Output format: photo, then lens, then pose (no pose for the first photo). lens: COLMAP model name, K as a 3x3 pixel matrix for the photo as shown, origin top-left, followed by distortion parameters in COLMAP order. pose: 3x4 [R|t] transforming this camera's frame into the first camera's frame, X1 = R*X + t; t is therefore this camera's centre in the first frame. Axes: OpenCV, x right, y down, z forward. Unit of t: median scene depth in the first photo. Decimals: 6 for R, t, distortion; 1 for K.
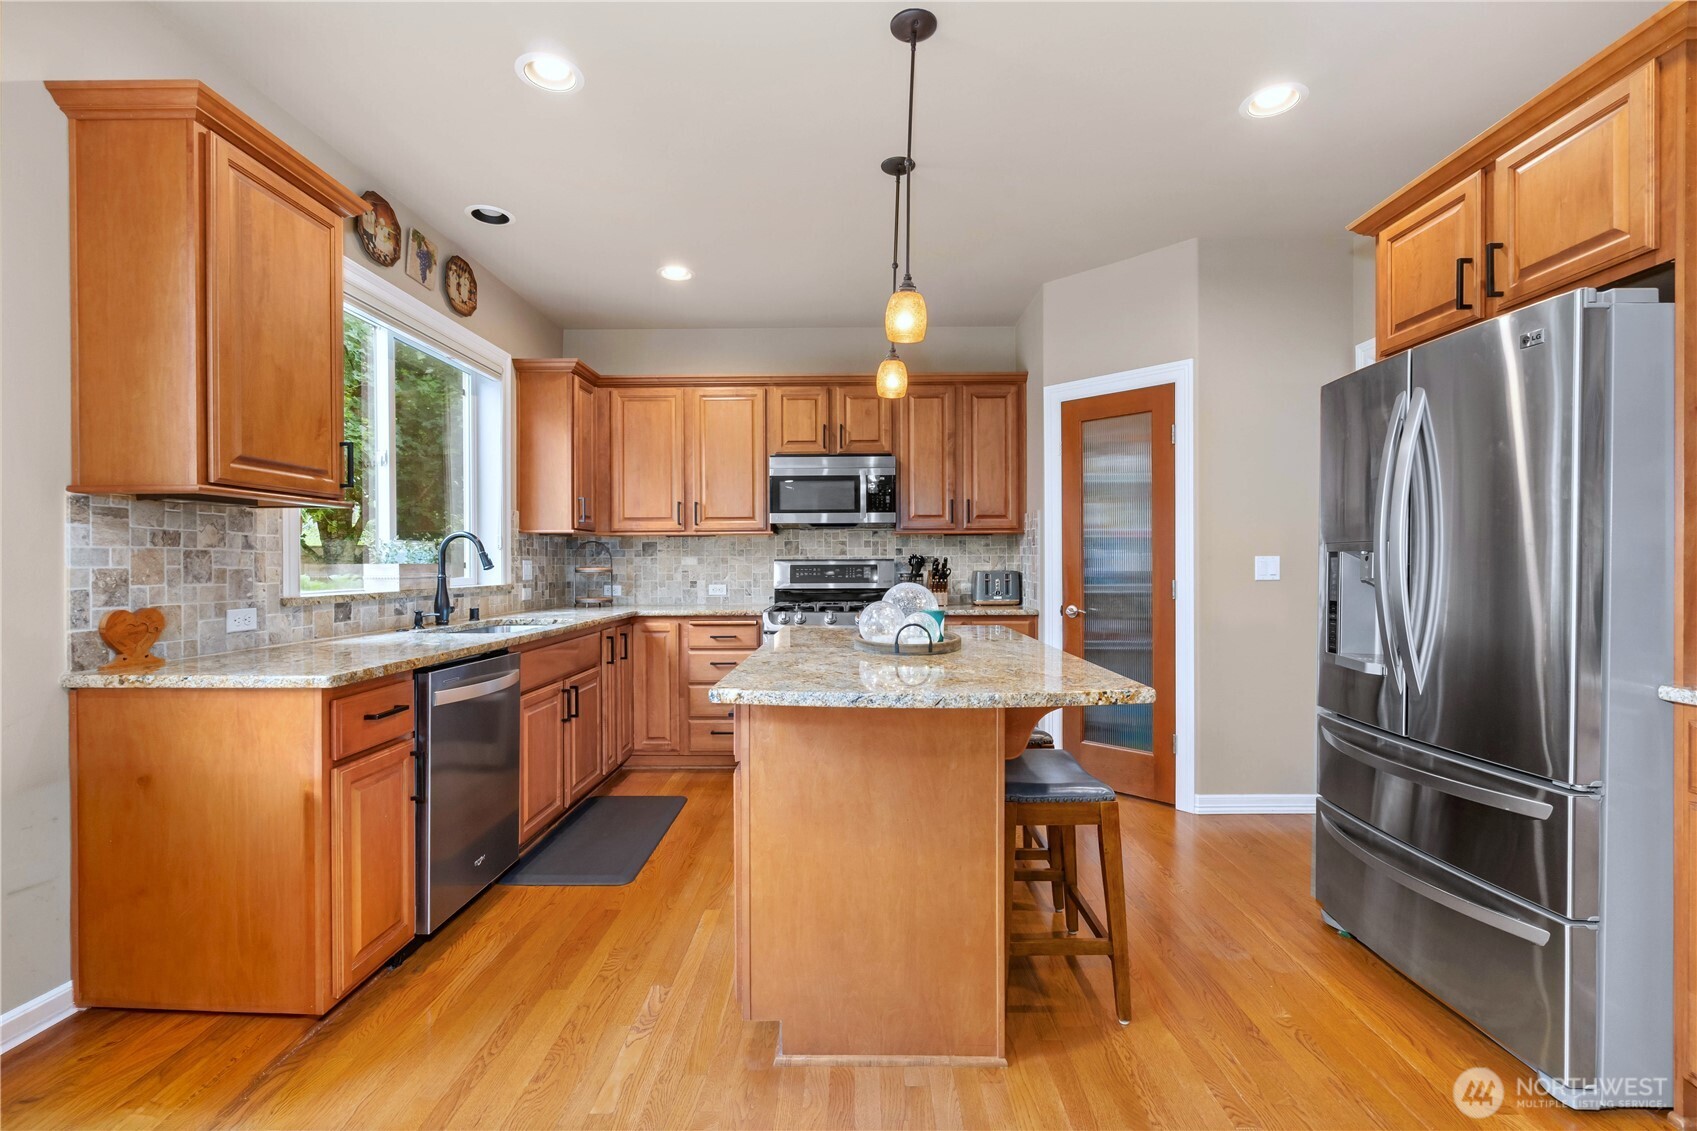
lens RADIAL K [[767.7, 0, 848.5], [0, 767.7, 565.5], [0, 0, 1]] dist [-0.001393, 0.000406]
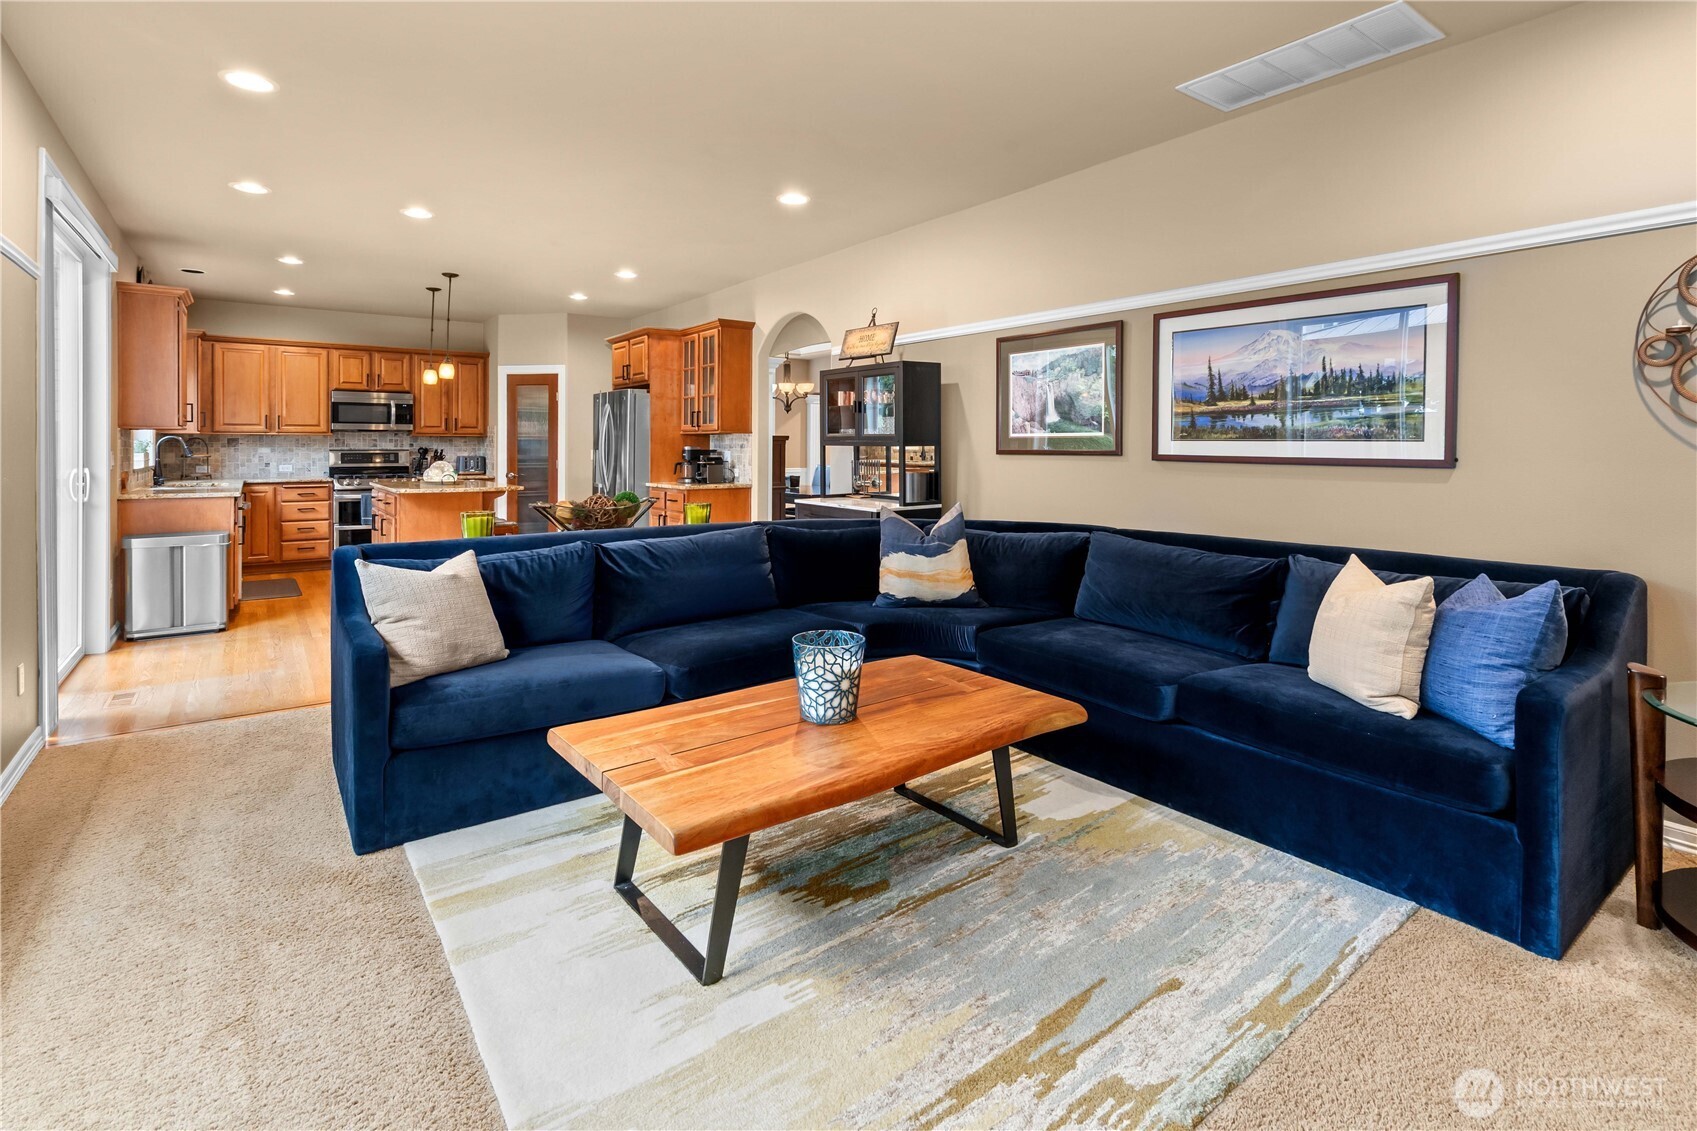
lens RADIAL K [[789.3, 0, 826.4], [0, 789.3, 446.6], [0, 0, 1]] dist [-0.000307, -0.000054]
pose [[0.805566, 0.006402, 0.592471, -0.254687], [-0.003764, 0.999977, -0.005688, -0.009235], [-0.592494, 0.002352, 0.805571, -1.082369]]
